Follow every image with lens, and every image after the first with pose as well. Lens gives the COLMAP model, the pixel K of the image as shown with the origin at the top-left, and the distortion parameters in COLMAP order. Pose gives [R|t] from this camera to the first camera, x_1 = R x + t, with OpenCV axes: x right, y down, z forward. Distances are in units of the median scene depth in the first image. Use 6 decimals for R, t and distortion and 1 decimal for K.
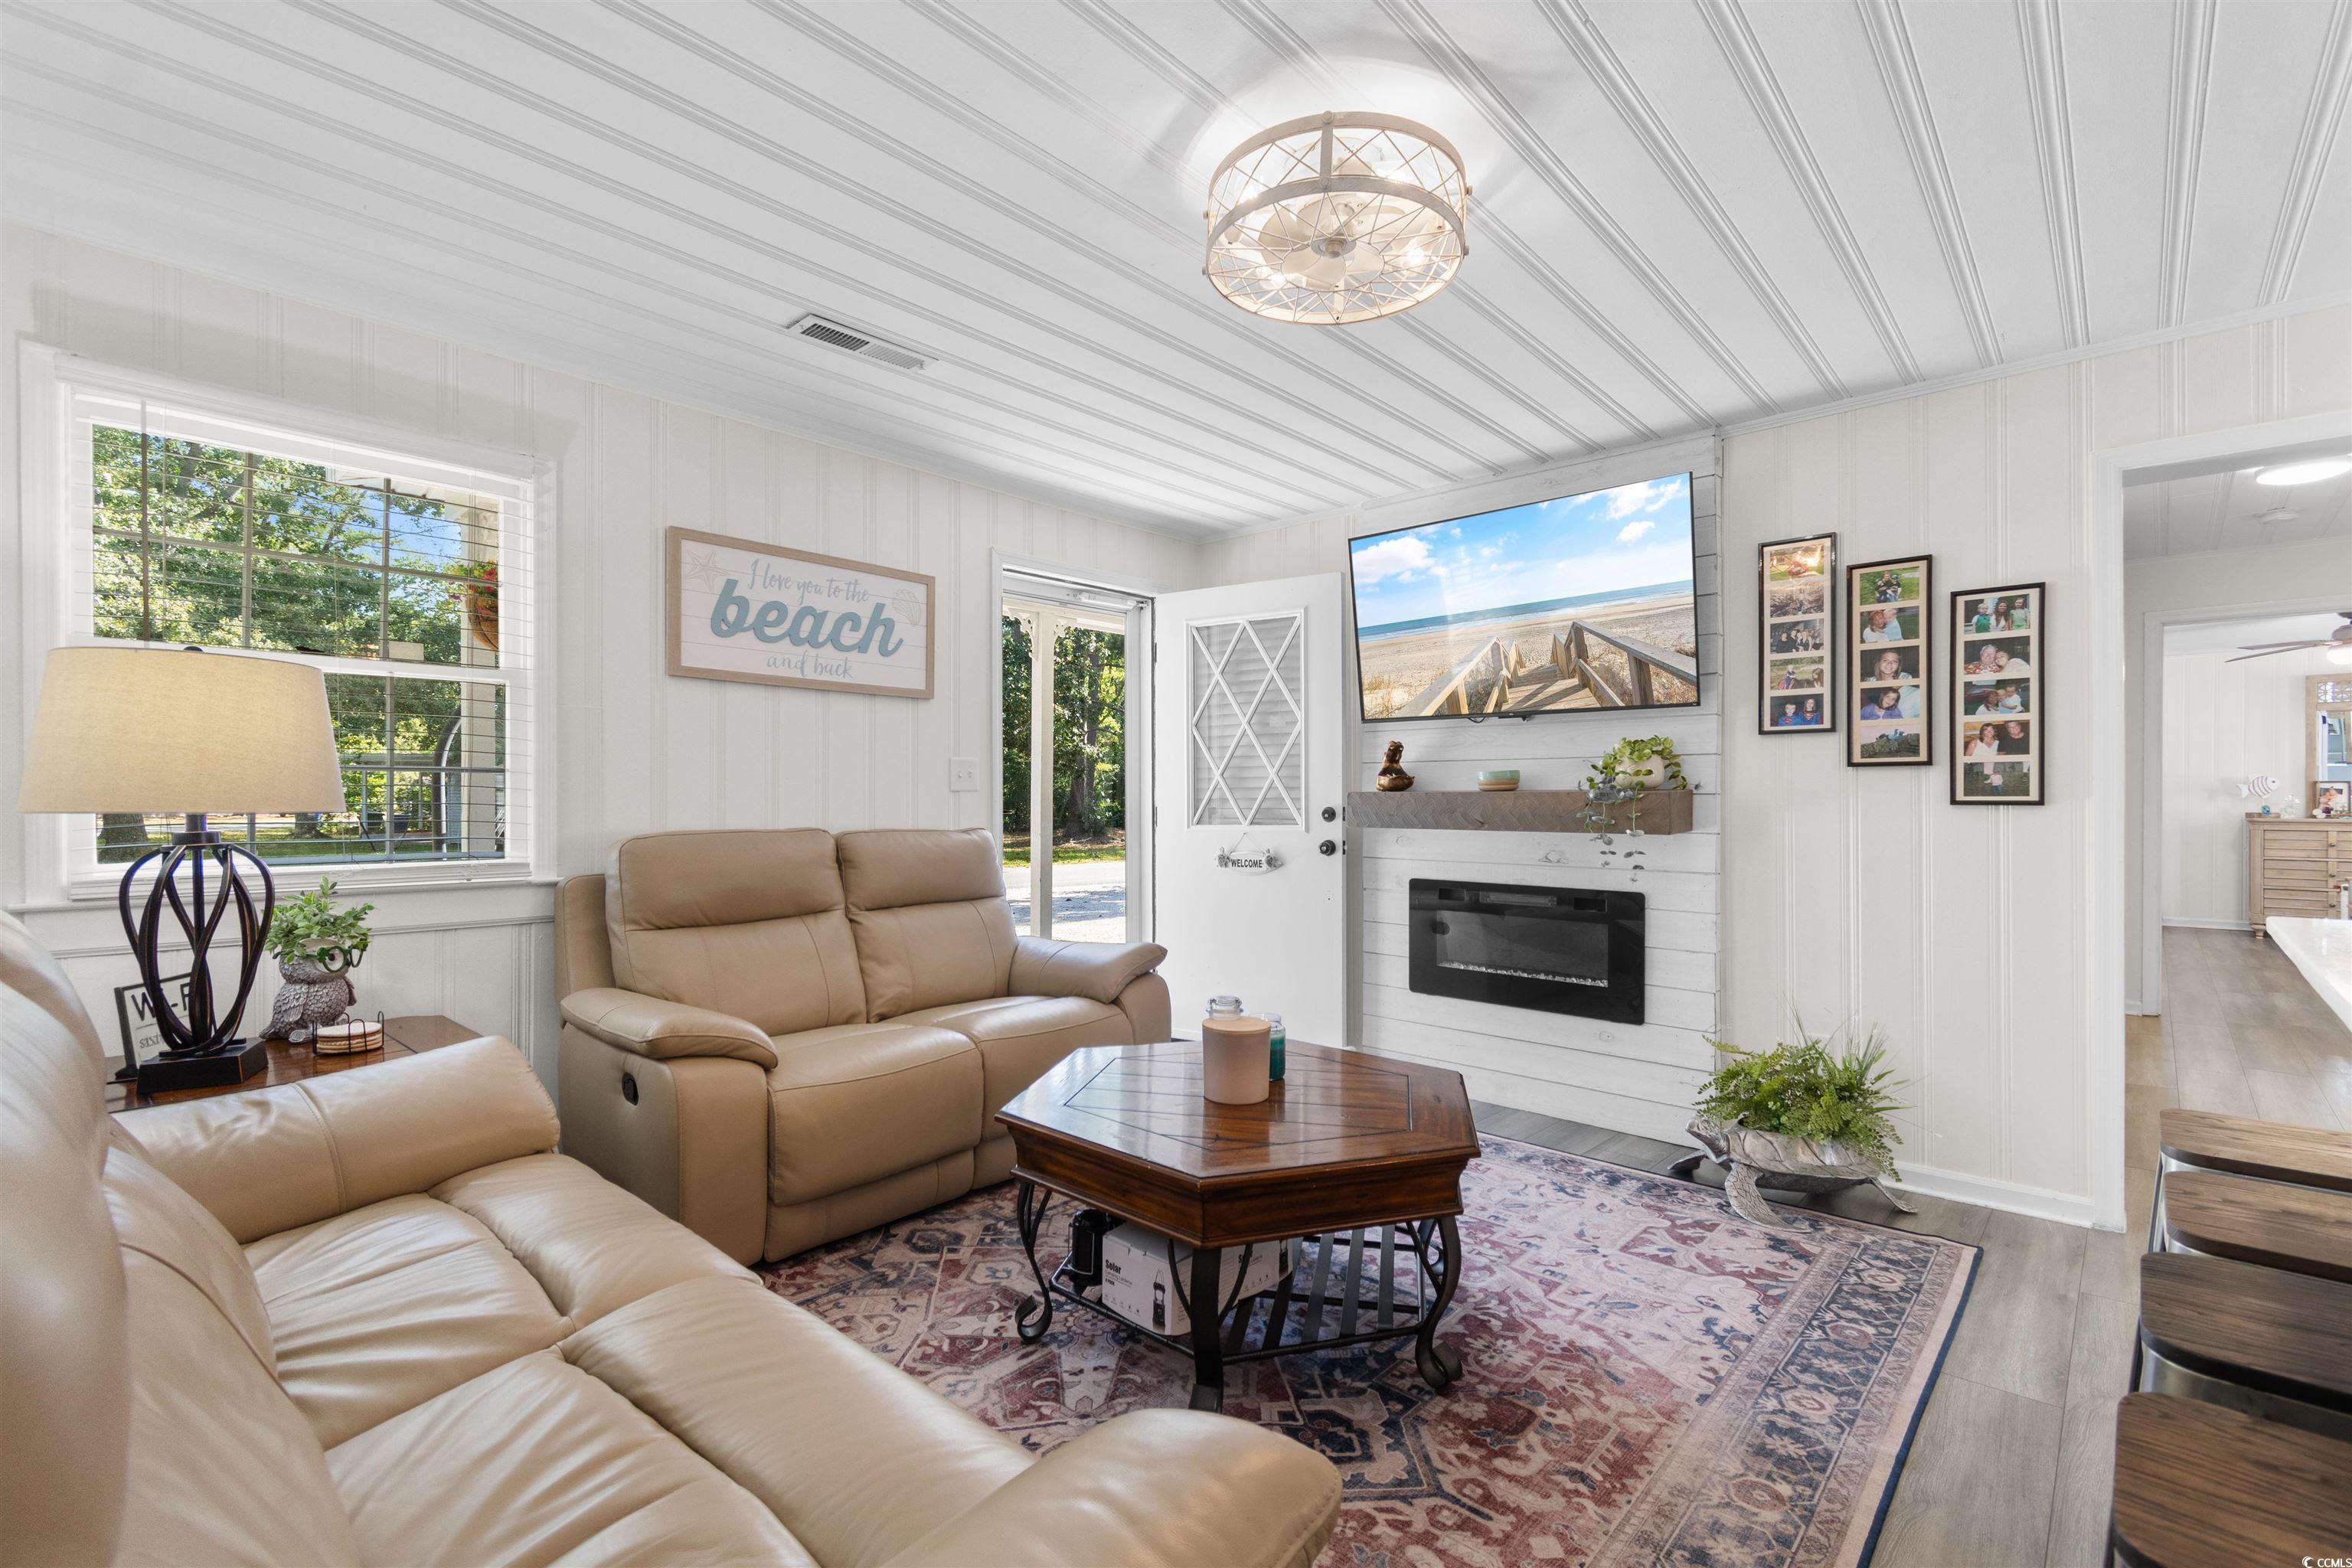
lens RADIAL K [[1045.9, 0, 1164.1], [0, 1045.9, 802.5], [0, 0, 1]] dist [0.002556, -0.000014]
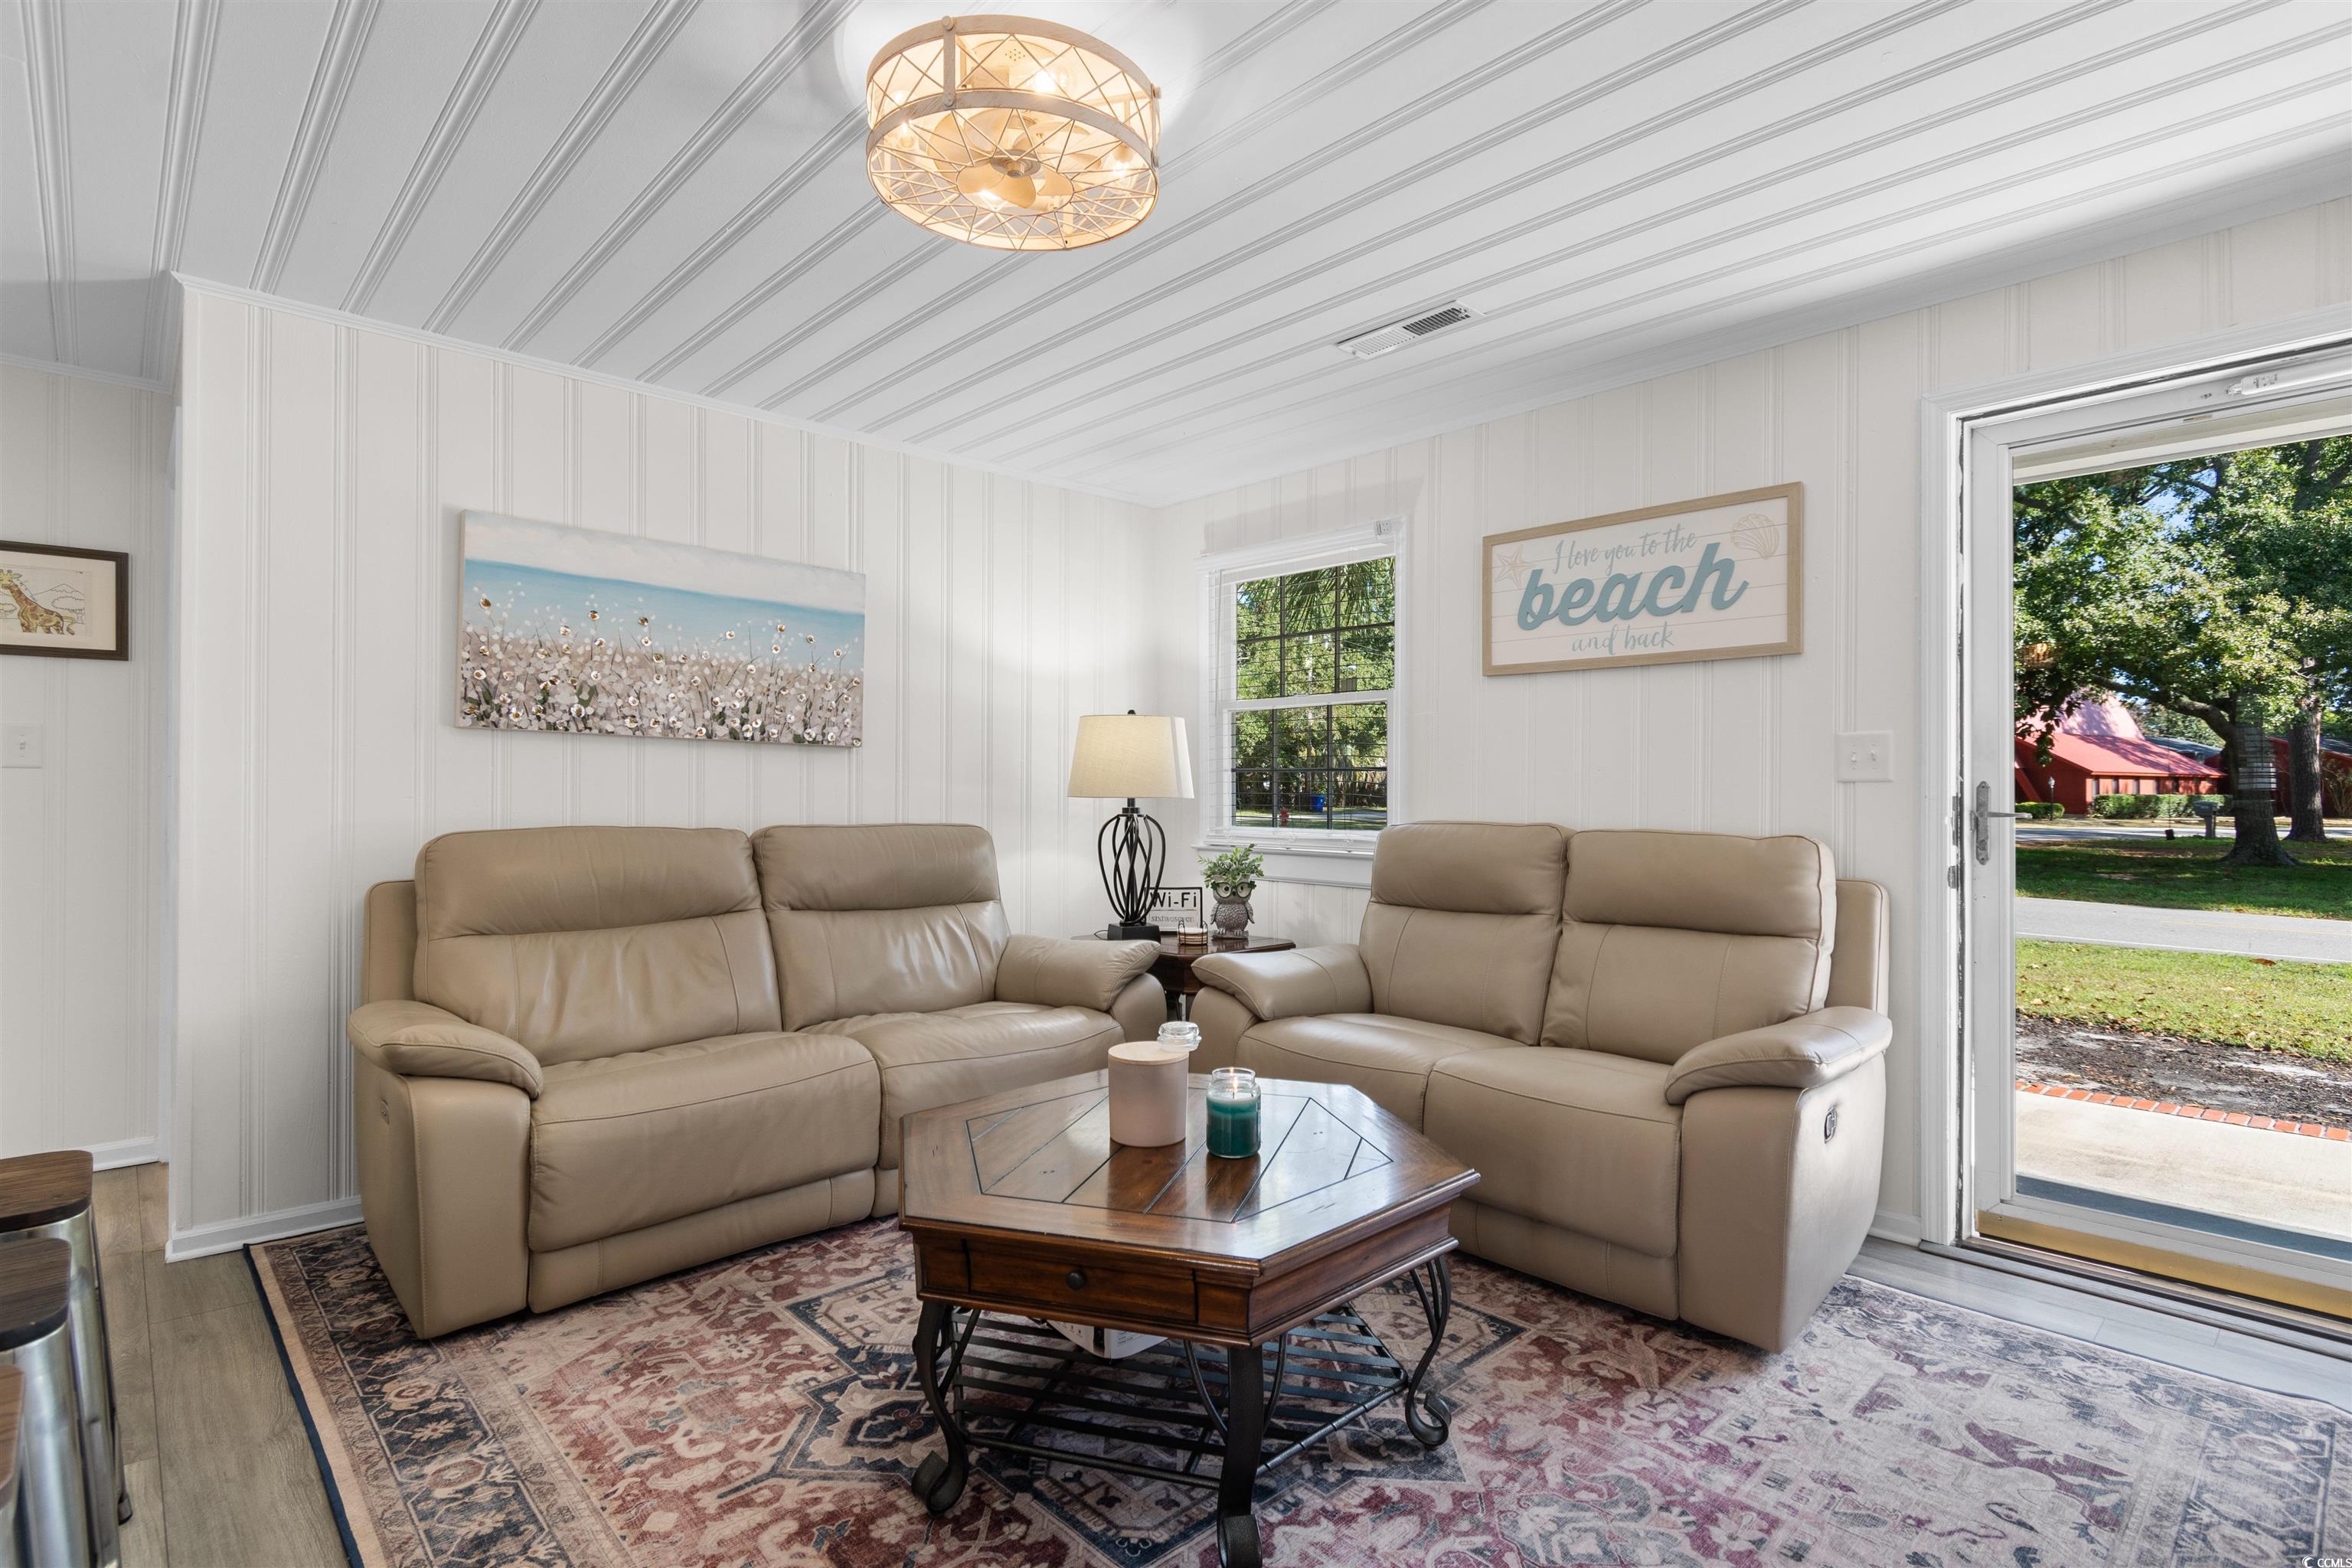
lens RADIAL K [[1140.6, 0, 1183.6], [0, 1140.6, 781.6], [0, 0, 1]] dist [0.014142, -0.001068]
pose [[-0.061311, -0.007309, -0.998092, 0.693759], [-0.007953, 0.999945, -0.006834, -0.003345], [0.998087, 0.007518, -0.061366, 0.748437]]
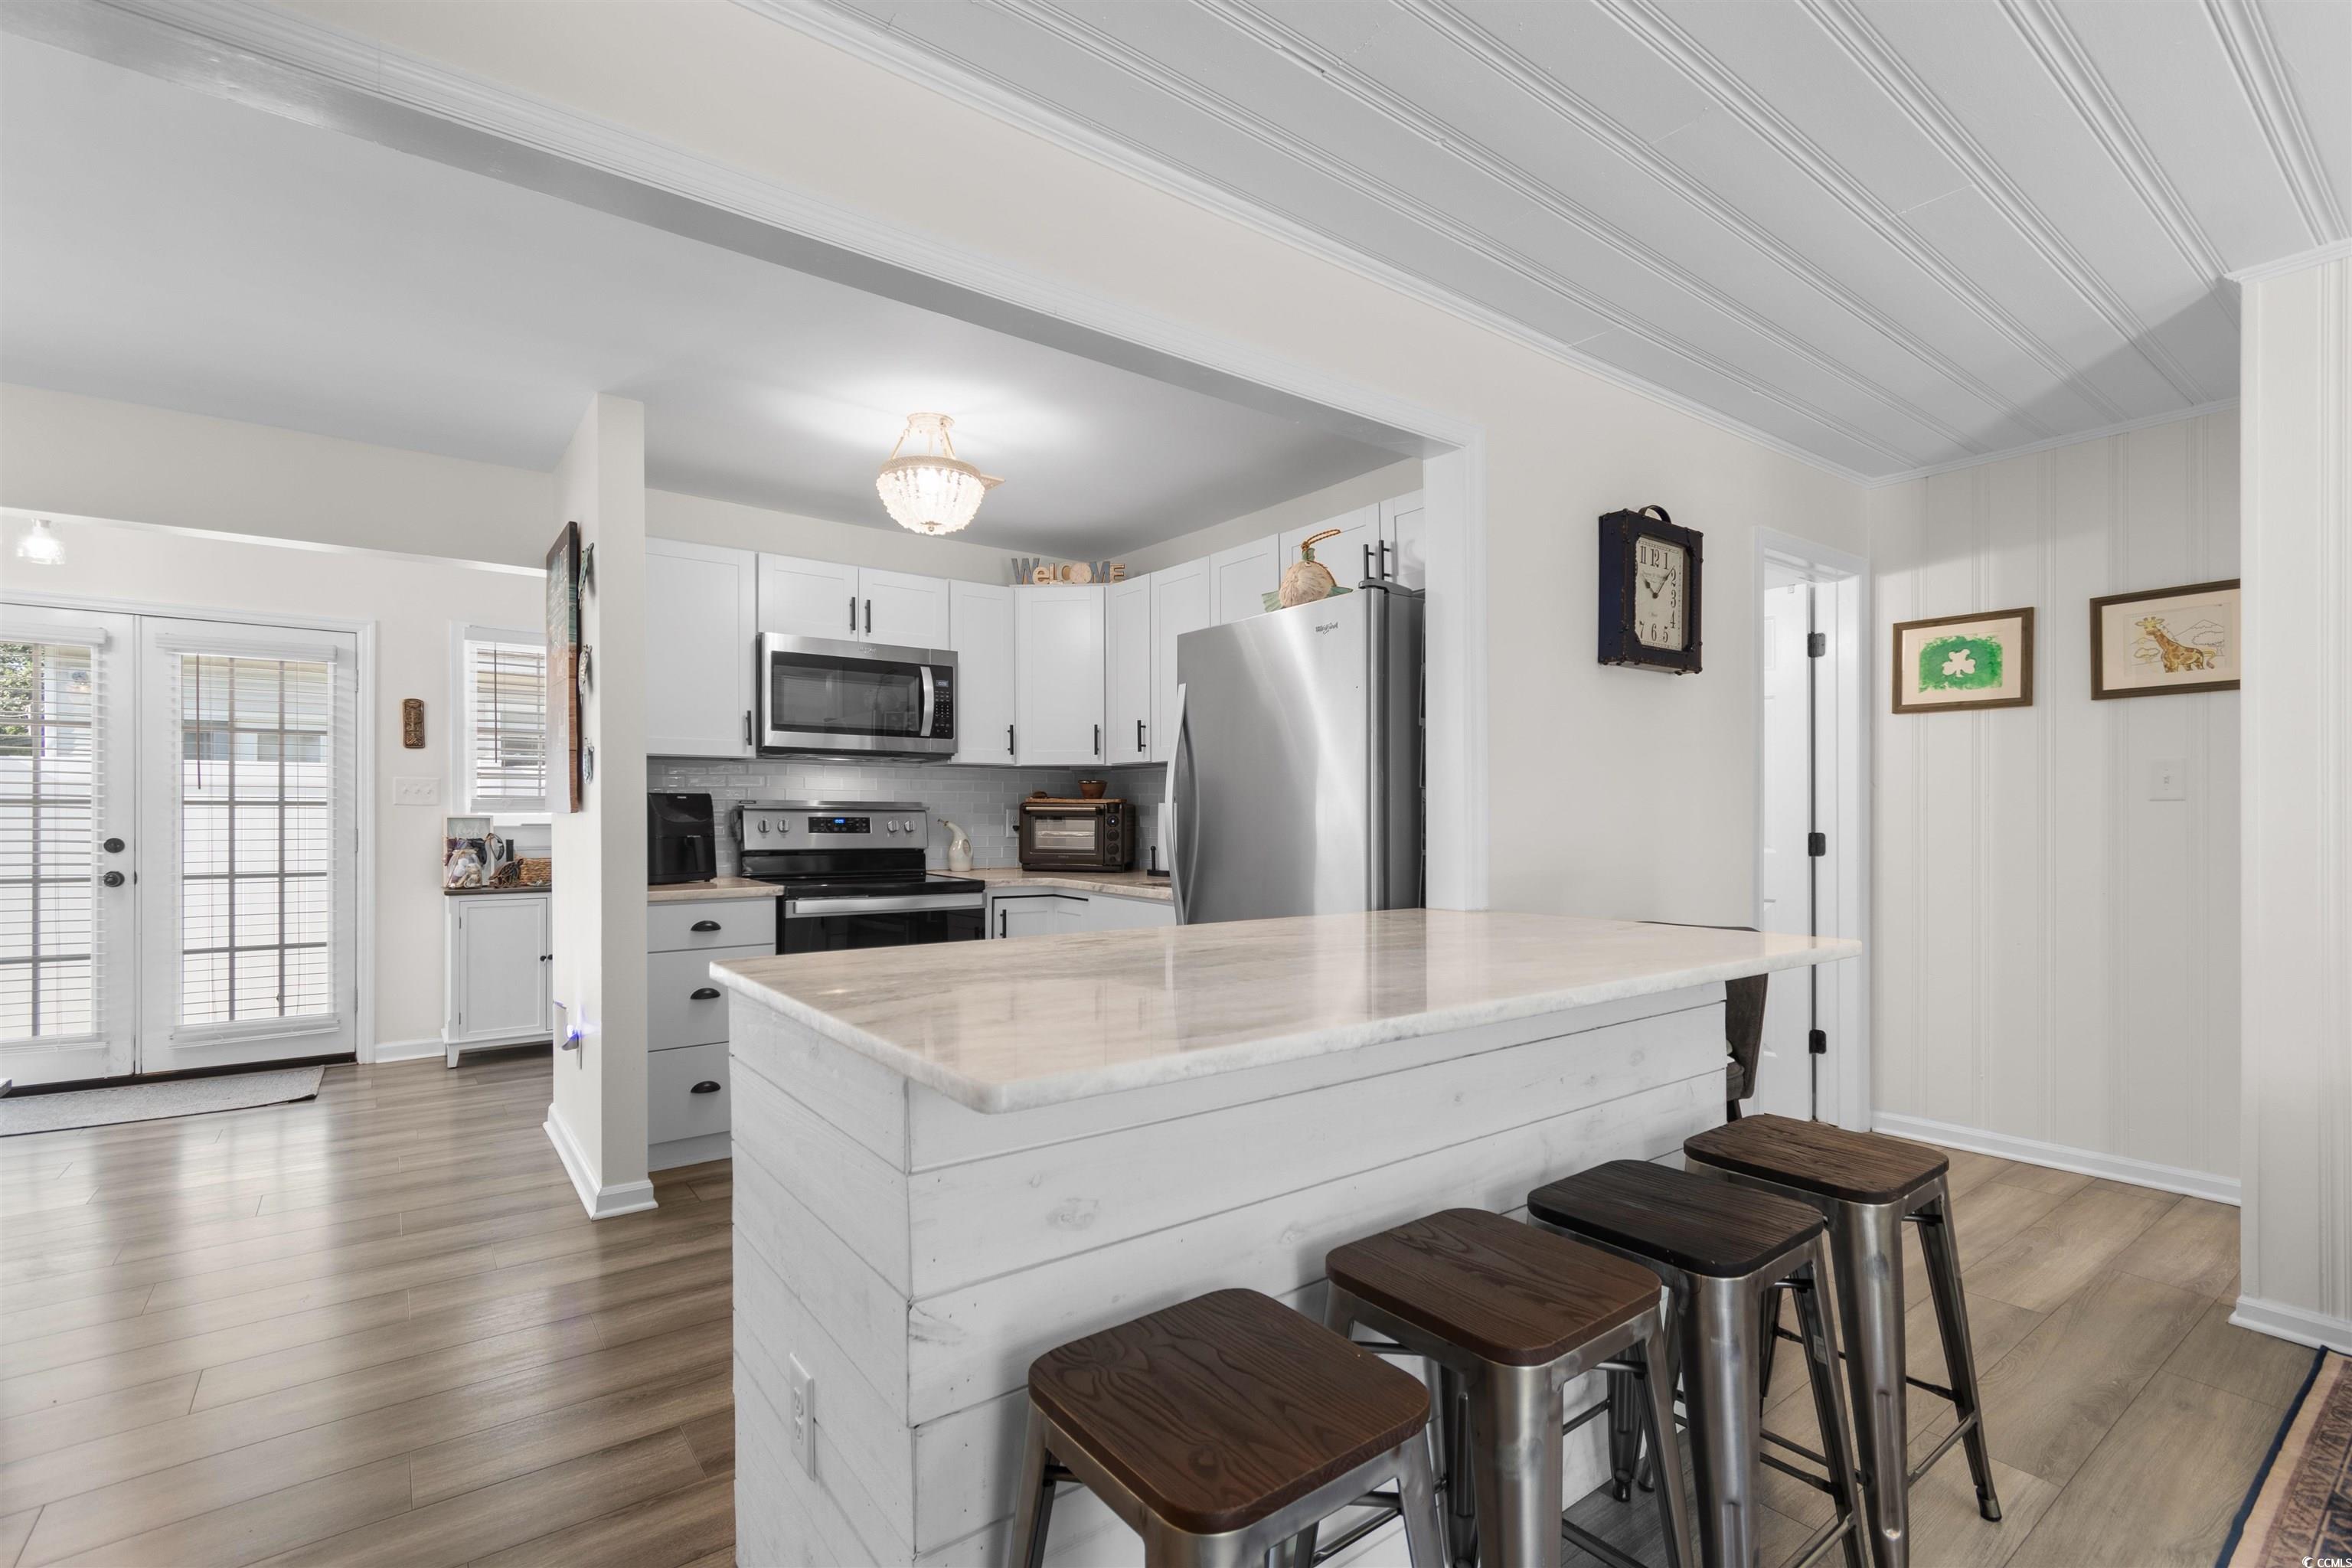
lens RADIAL K [[1045.9, 0, 1157.7], [0, 1045.9, 812.8], [0, 0, 1]] dist [0.002556, -0.000014]
pose [[-0.983695, 0.001608, 0.179837, 0.508275], [0.002566, 0.999984, 0.005096, -0.009384], [-0.179826, 0.005475, -0.983683, 0.800471]]
